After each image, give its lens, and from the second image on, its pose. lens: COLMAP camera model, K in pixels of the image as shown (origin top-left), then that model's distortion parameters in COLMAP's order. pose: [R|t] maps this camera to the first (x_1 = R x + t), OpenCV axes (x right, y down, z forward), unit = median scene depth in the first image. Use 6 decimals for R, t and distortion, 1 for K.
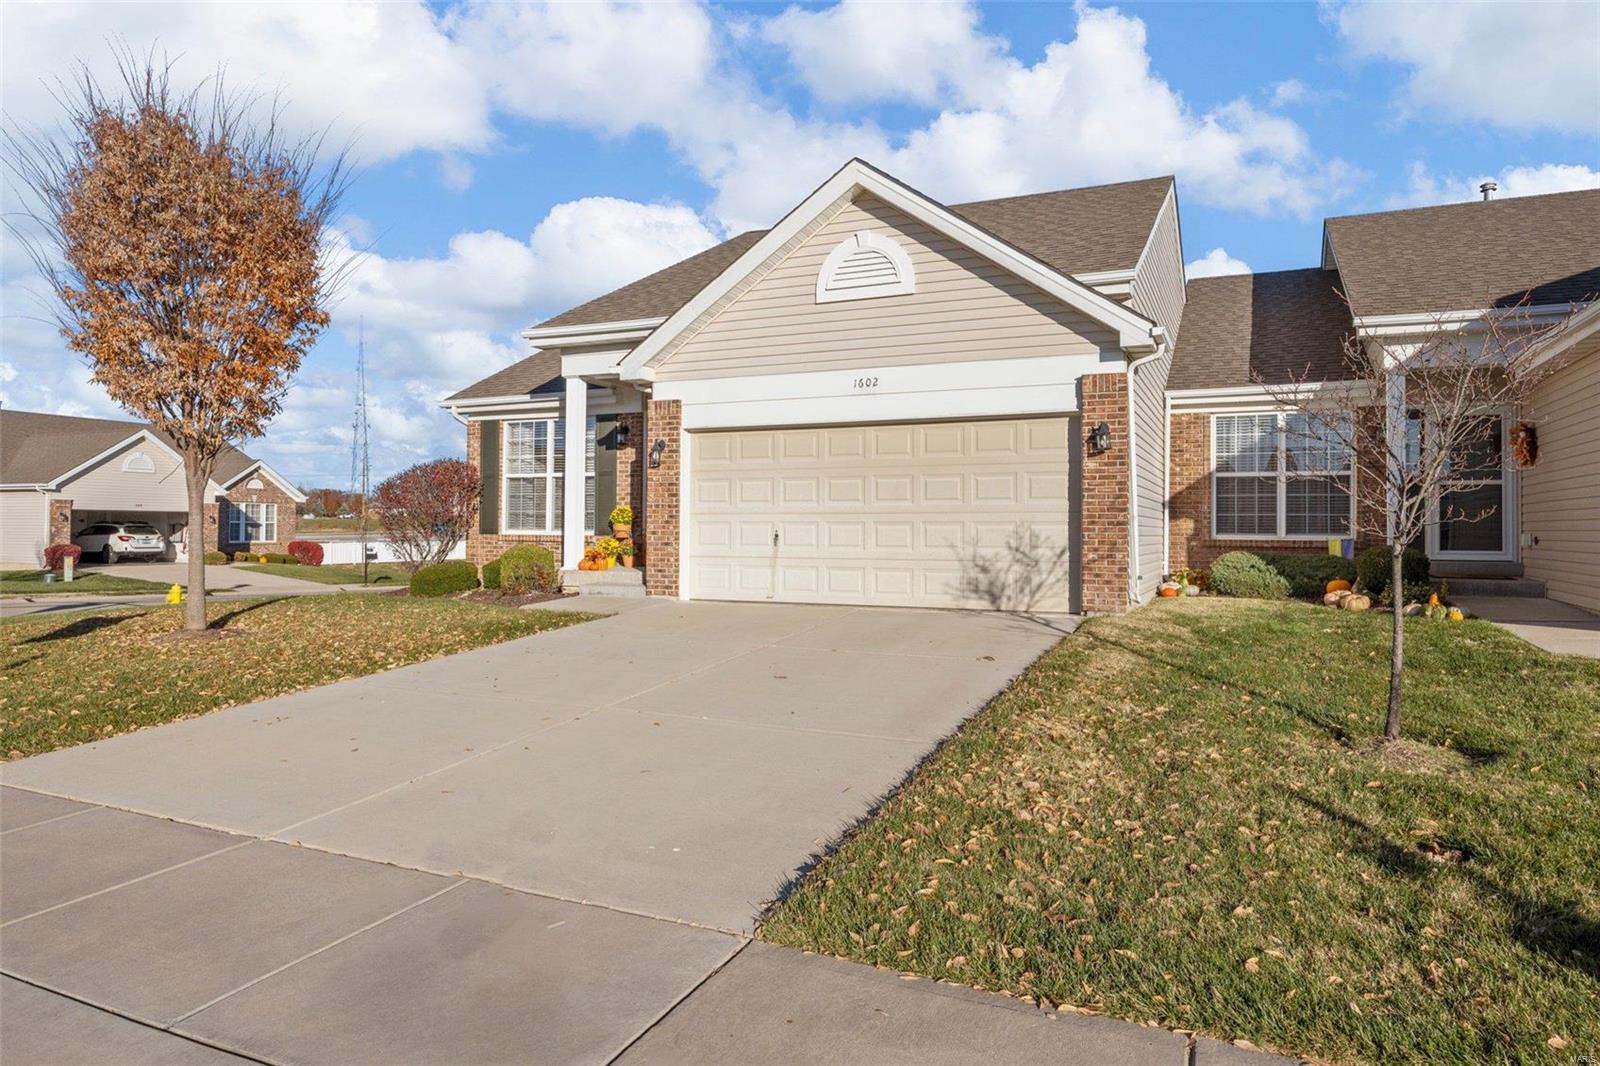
lens RADIAL K [[974.1, 0, 800.0], [0, 974.1, 533.0], [0, 0, 1]] dist [-0.000621, 0.000024]
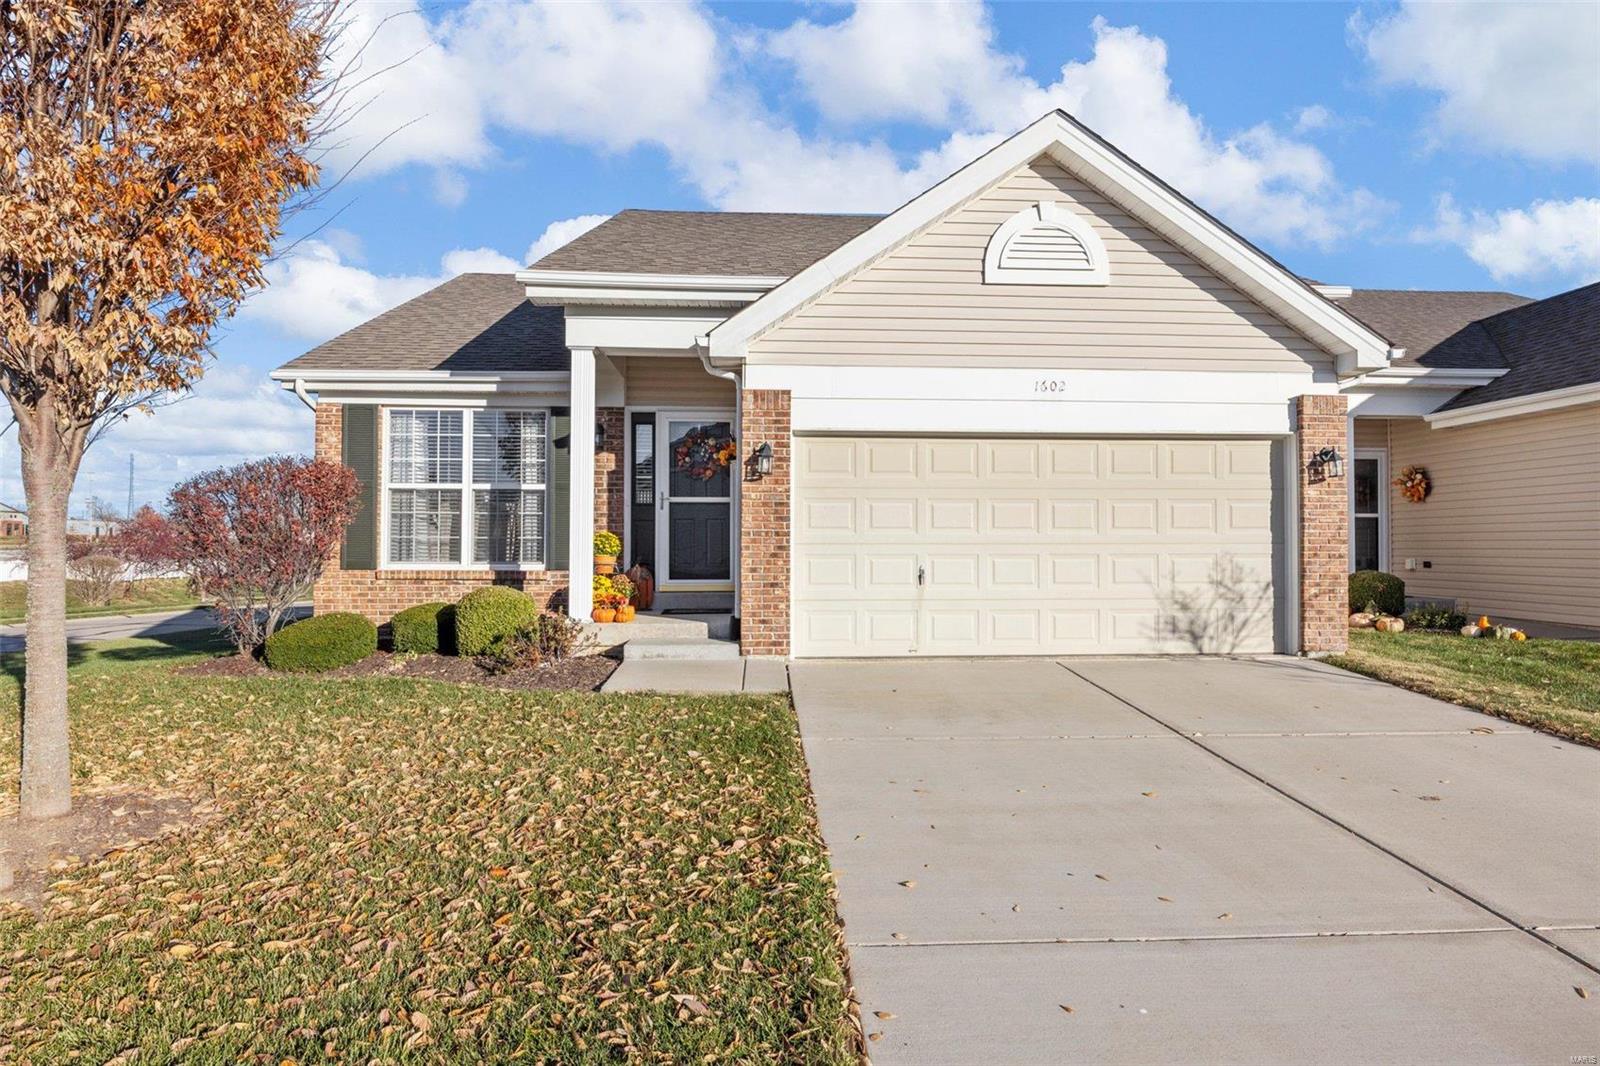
lens RADIAL K [[857.0, 0, 800.0], [0, 857.0, 533.0], [0, 0, 1]] dist [-0.000281, 0.000646]
pose [[0.884854, 0.002379, 0.465863, -0.430841], [0.006057, 0.999844, -0.016610, -0.017440], [-0.465830, 0.017519, 0.884701, 0.427733]]
